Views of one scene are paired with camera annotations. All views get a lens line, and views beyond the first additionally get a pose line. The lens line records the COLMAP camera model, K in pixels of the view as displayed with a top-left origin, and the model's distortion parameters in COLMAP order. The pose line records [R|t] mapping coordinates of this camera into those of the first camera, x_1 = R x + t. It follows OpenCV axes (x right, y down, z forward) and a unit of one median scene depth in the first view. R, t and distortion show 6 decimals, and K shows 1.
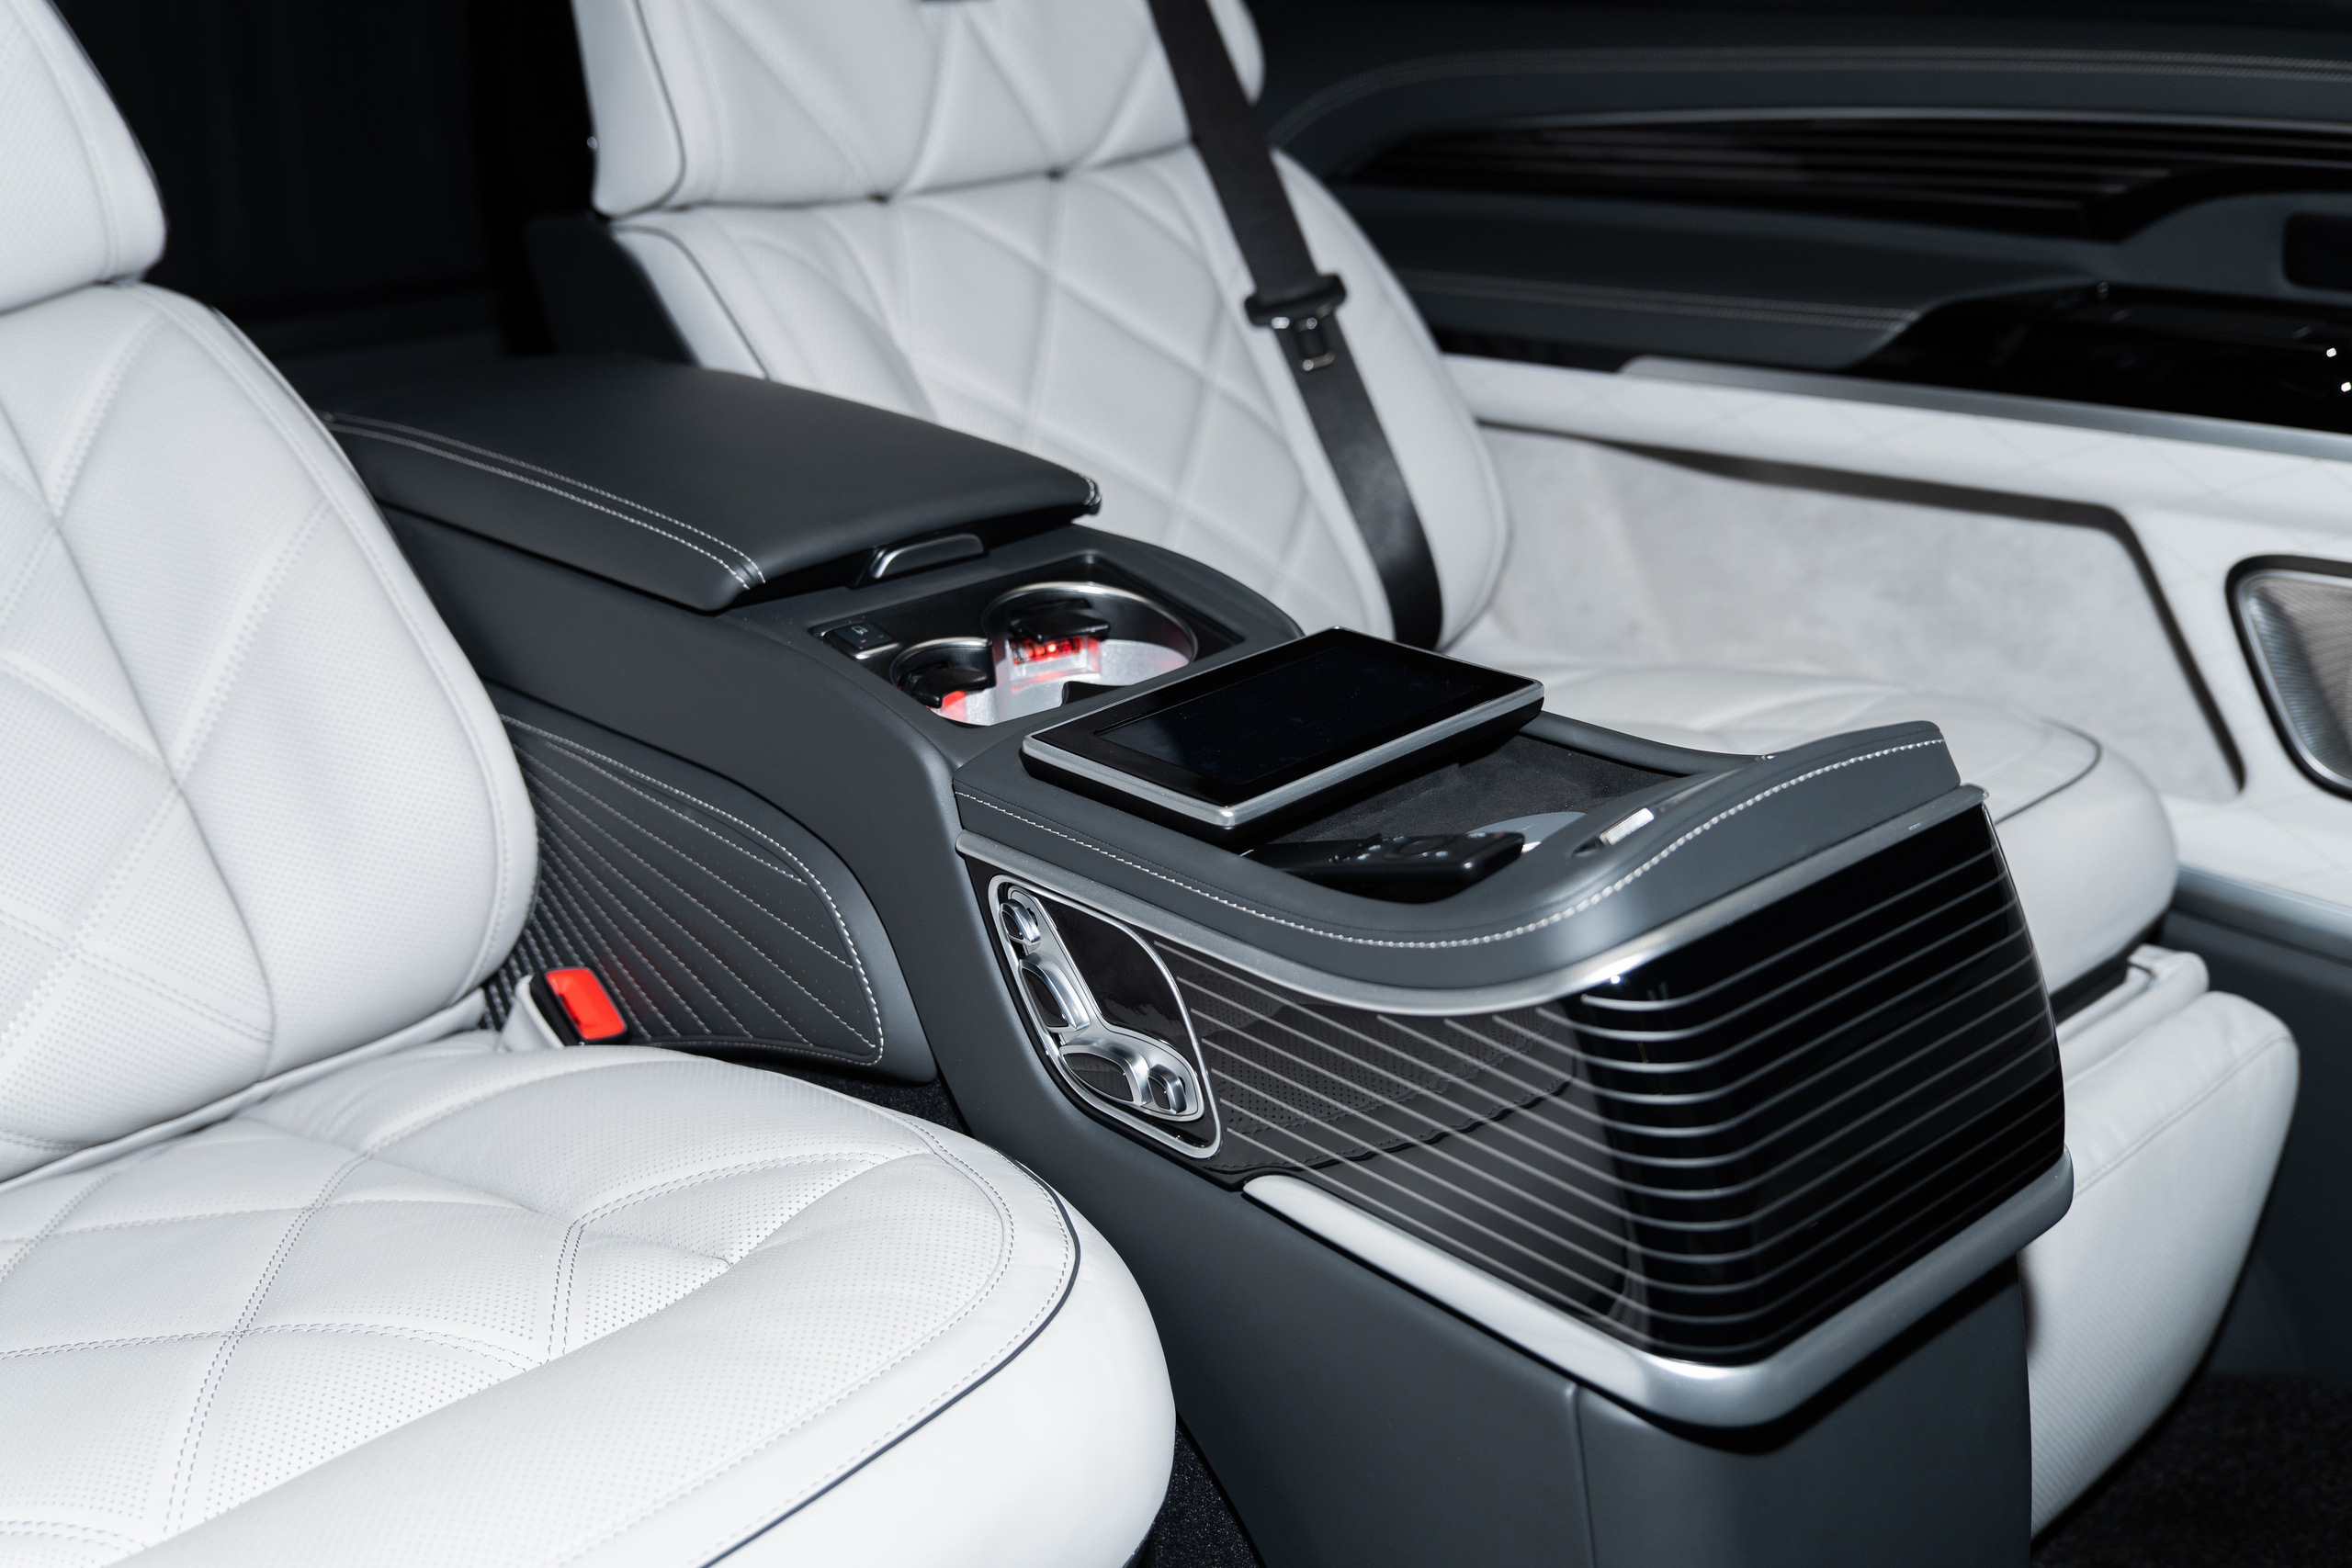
lens RADIAL K [[2520.0, 0, 1176.0], [0, 2520.0, 784.0], [0, 0, 1]] dist [0.705992, -1.610277]
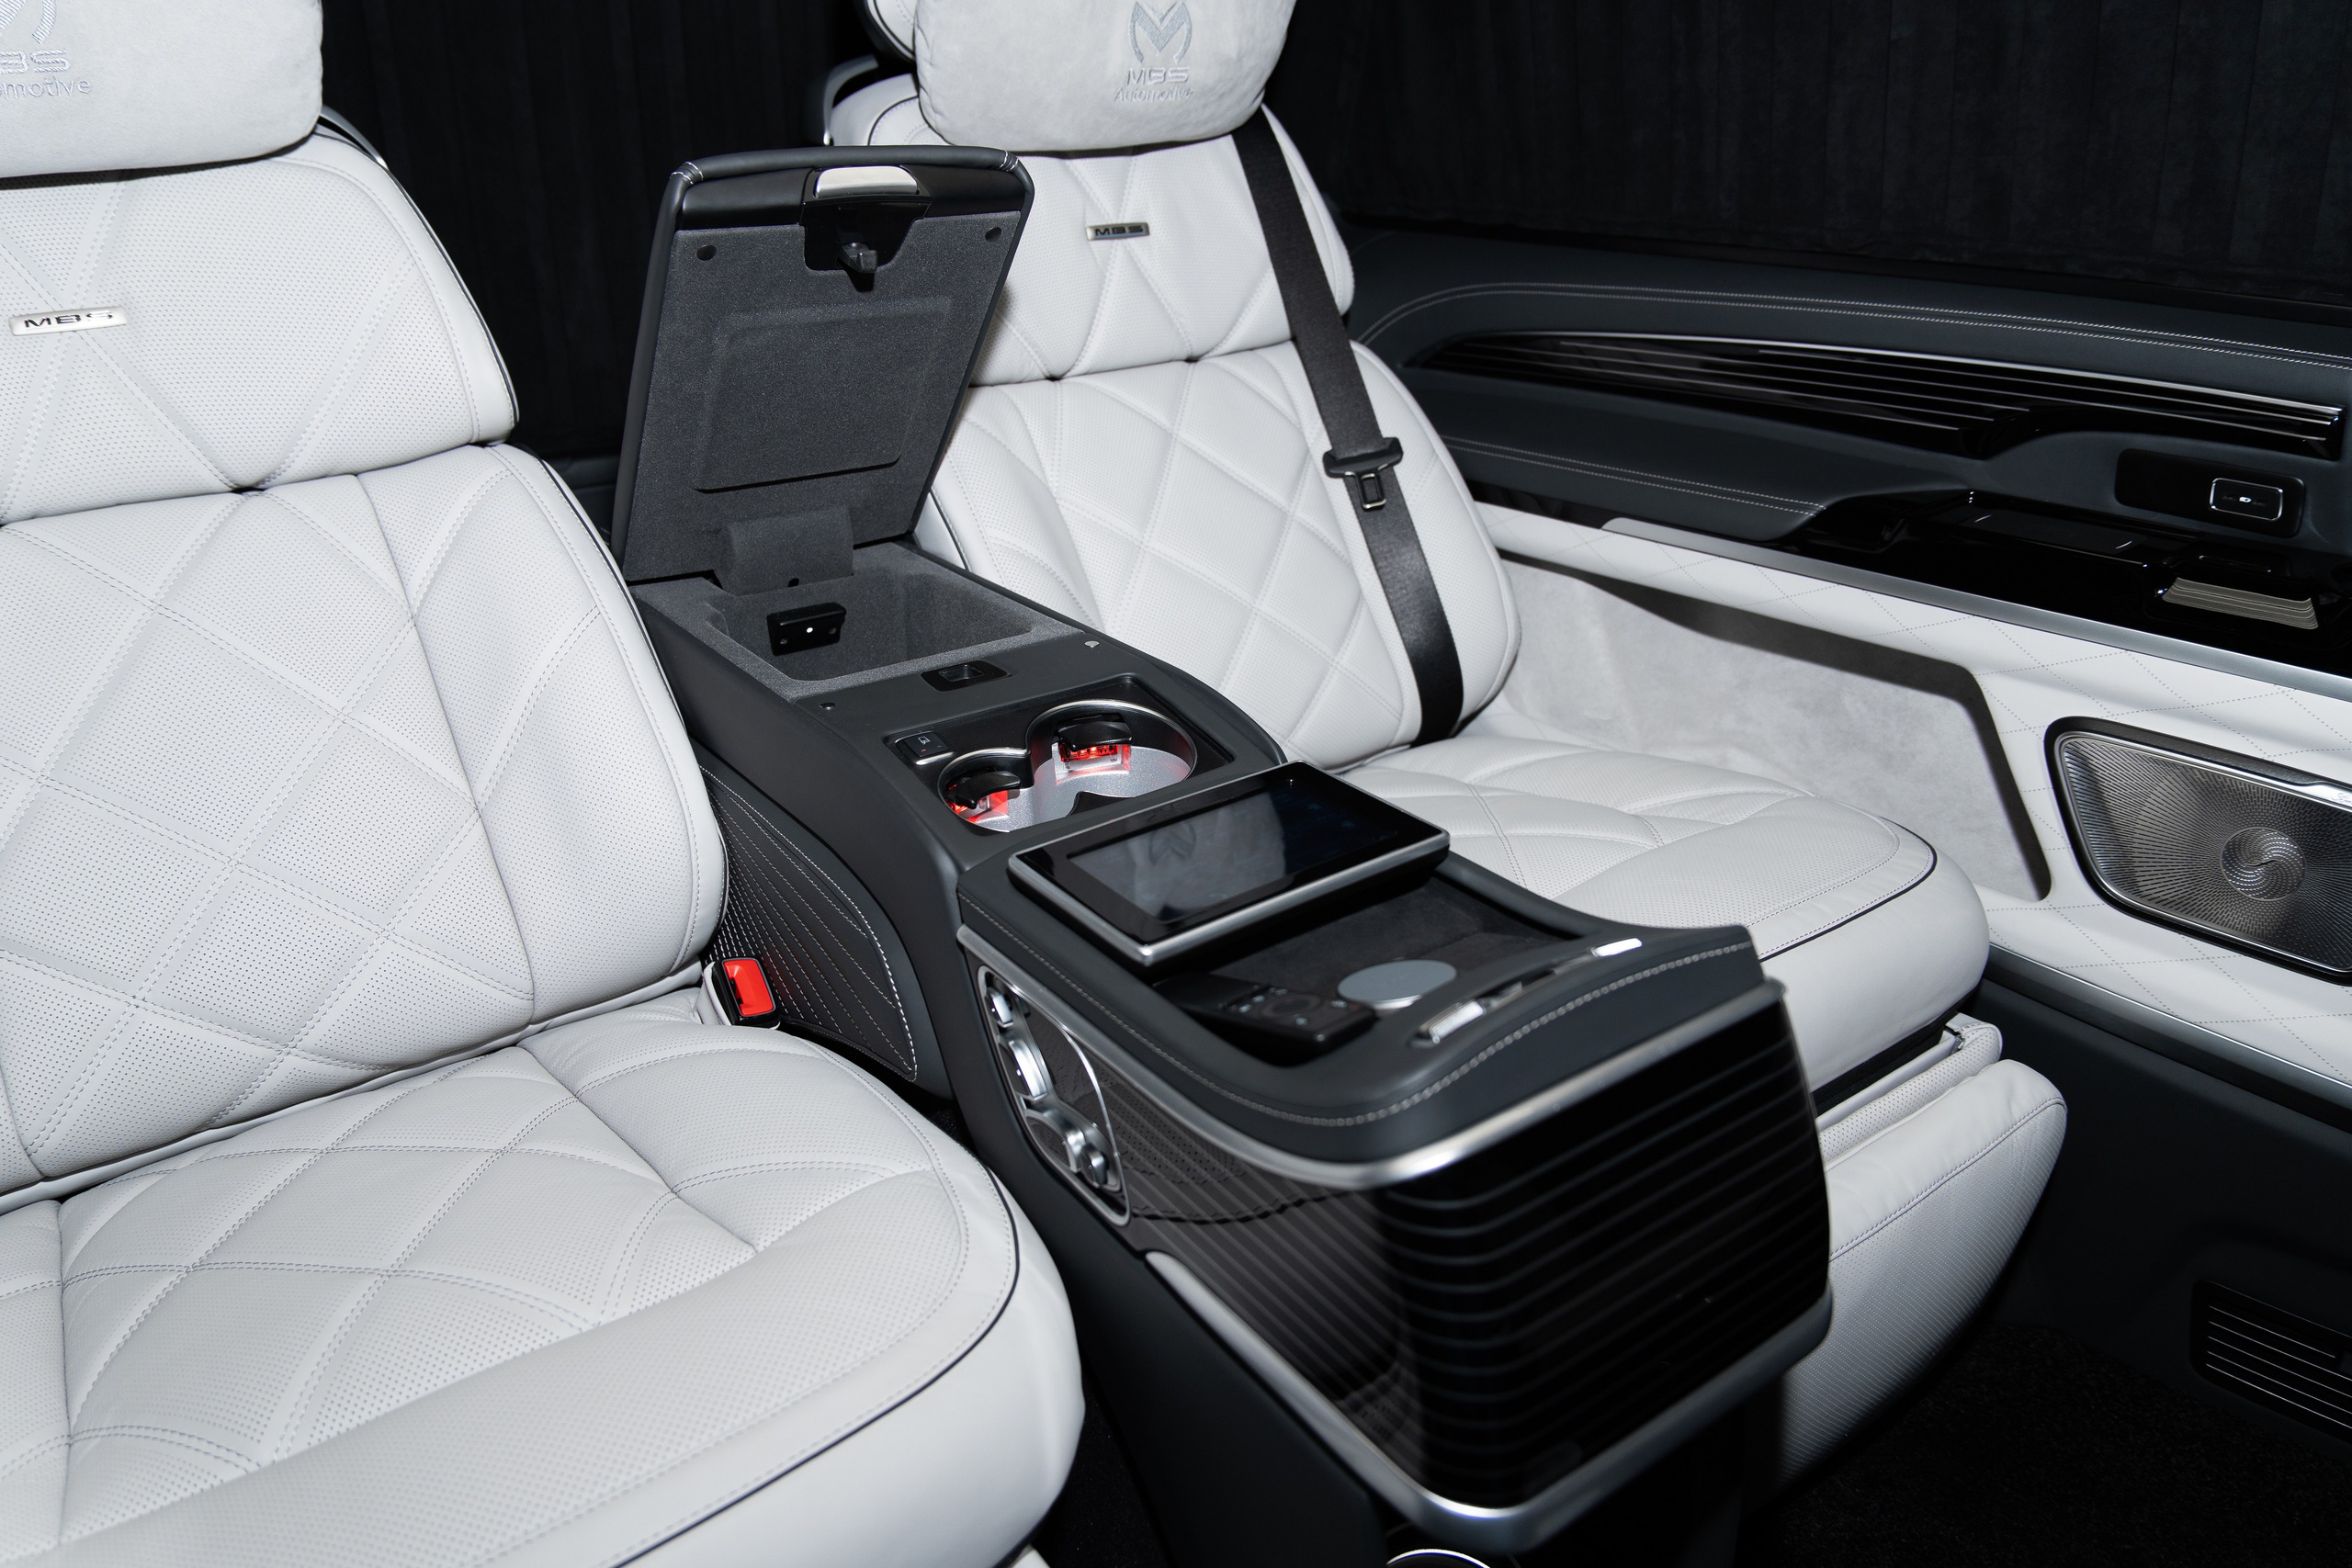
lens RADIAL K [[1610.7, 0, 1190.5], [0, 1610.7, 785.6], [0, 0, 1]] dist [0.130862, -0.172773]
pose [[0.989699, 0.067612, -0.126190, 0.104722], [-0.060025, 0.996207, 0.062994, -0.091303], [0.129971, -0.054771, 0.990004, 0.207616]]
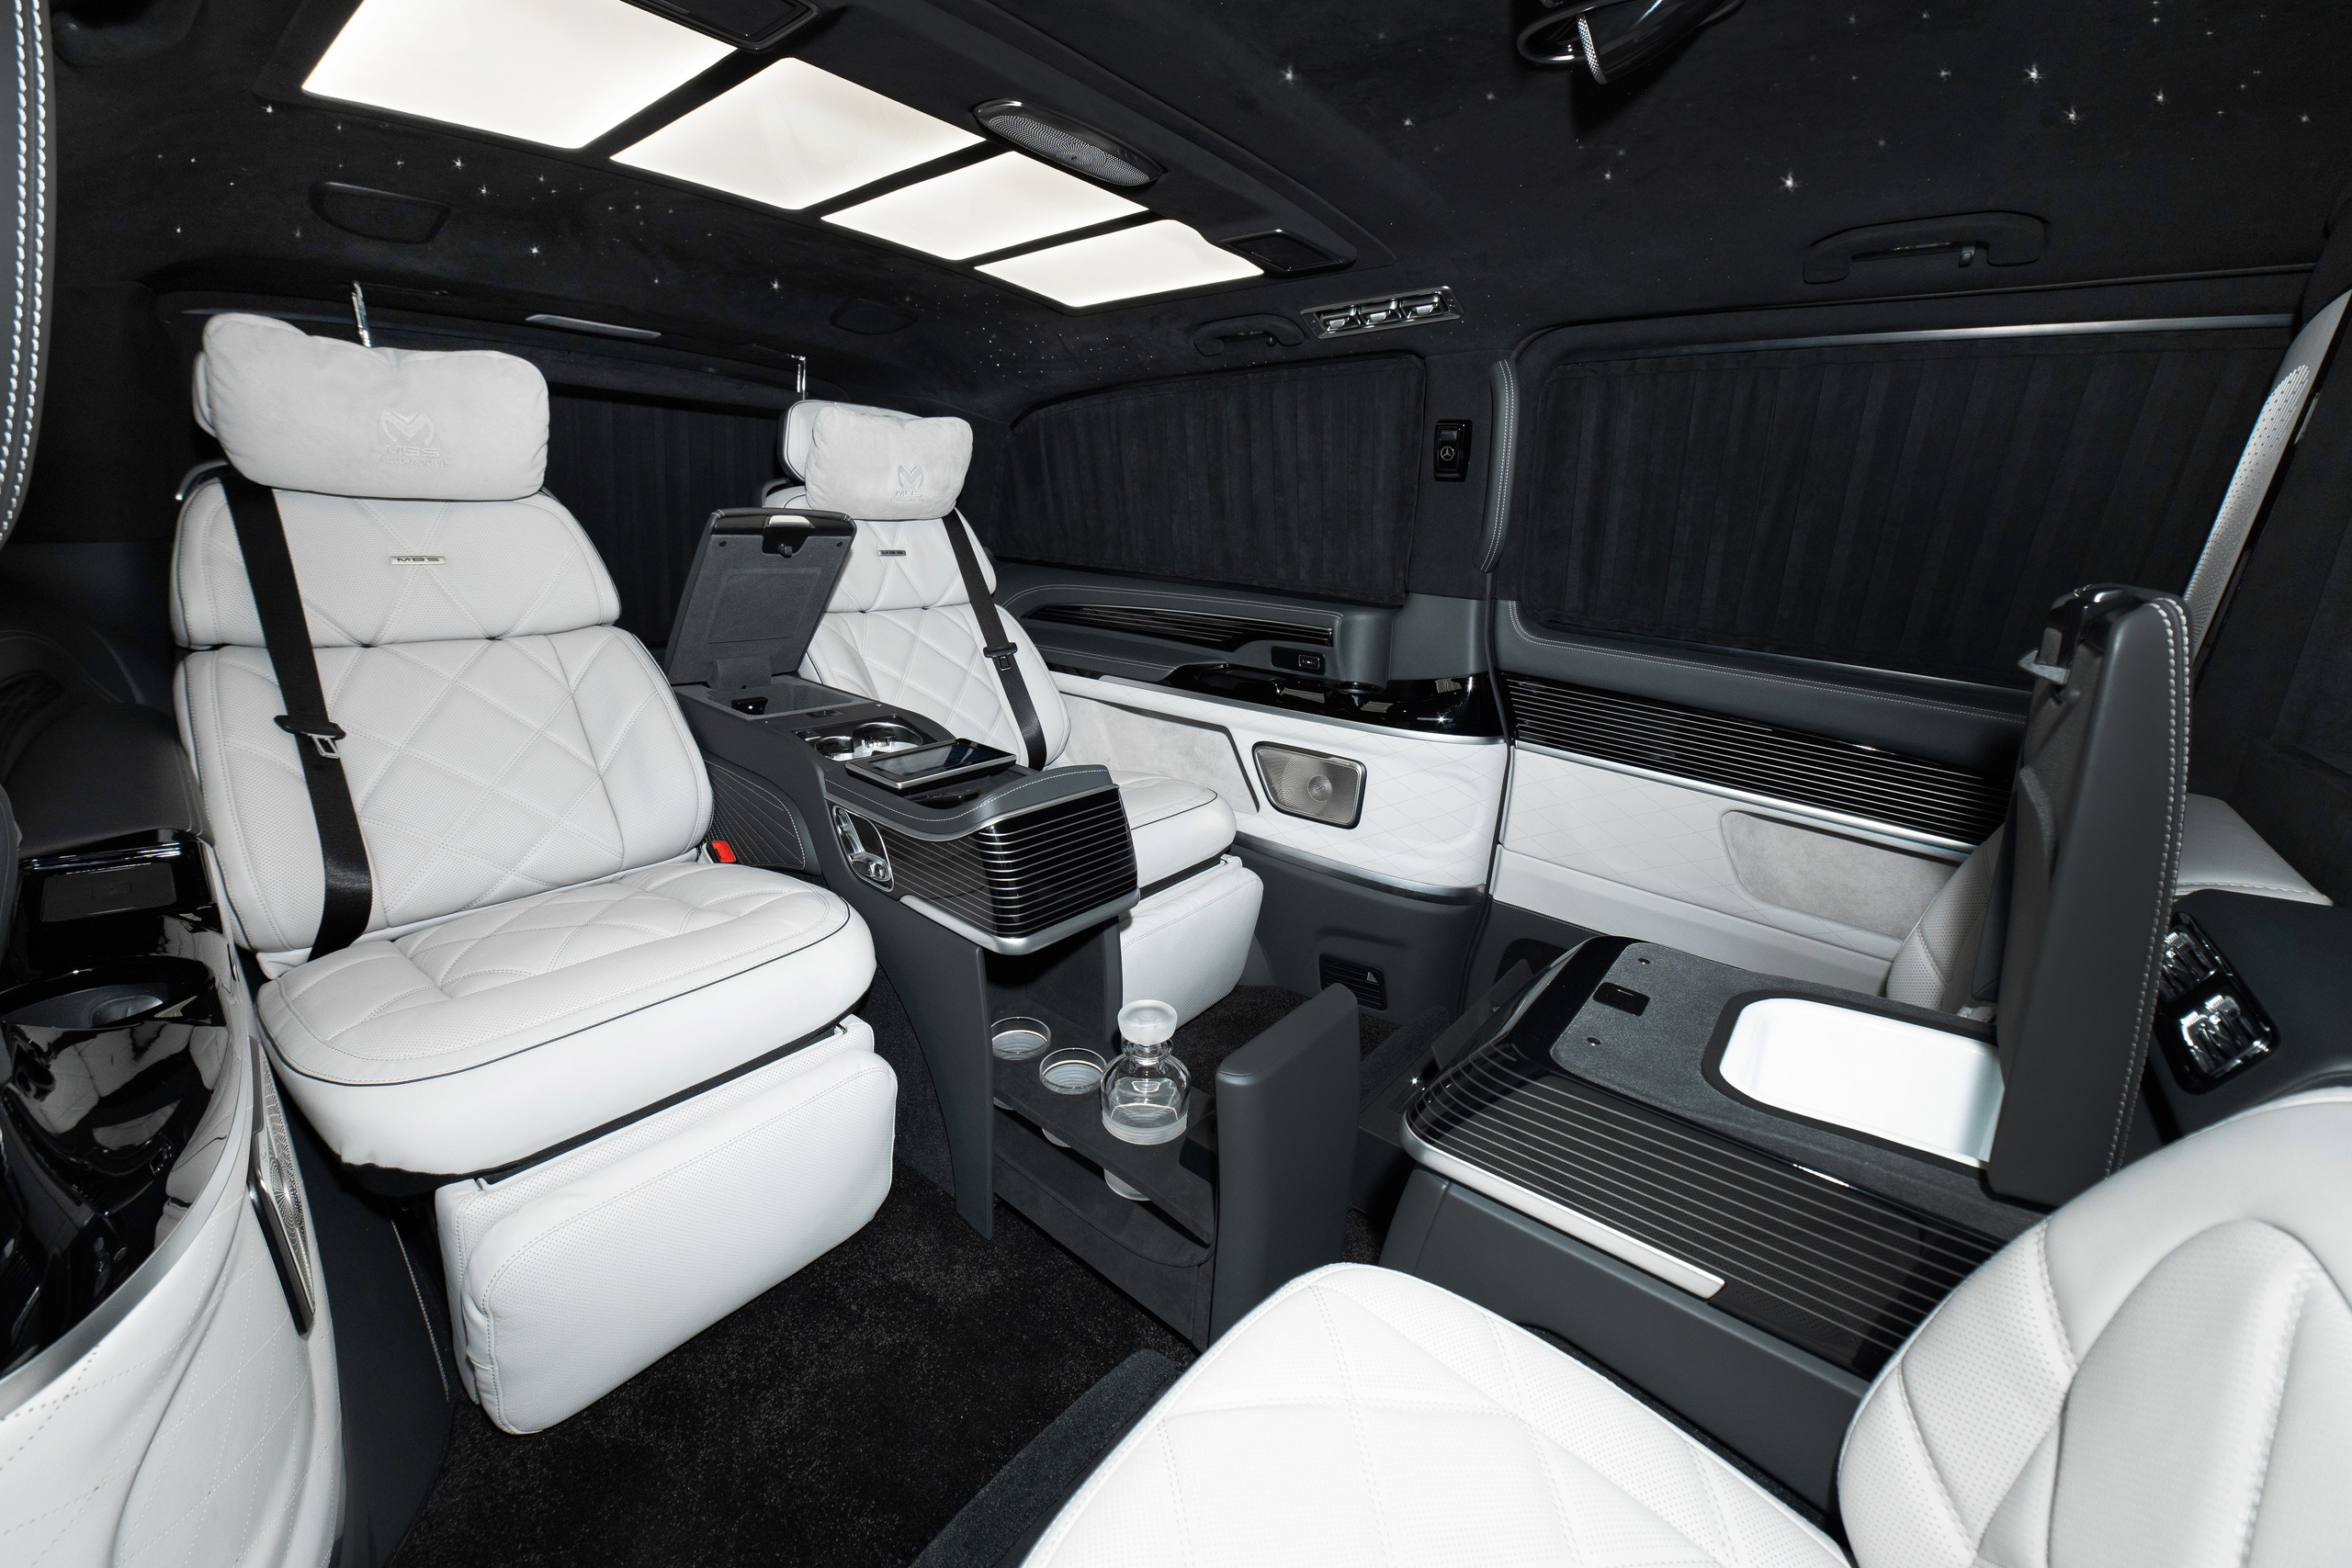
lens RADIAL K [[920.5, 0, 1189.3], [0, 920.5, 769.6], [0, 0, 1]] dist [-0.017541, 0.000181]
pose [[0.990601, 0.043225, 0.129774, 0.187953], [-0.032087, 0.995715, -0.086726, 0.066127], [-0.132966, 0.081747, 0.987744, -0.175473]]
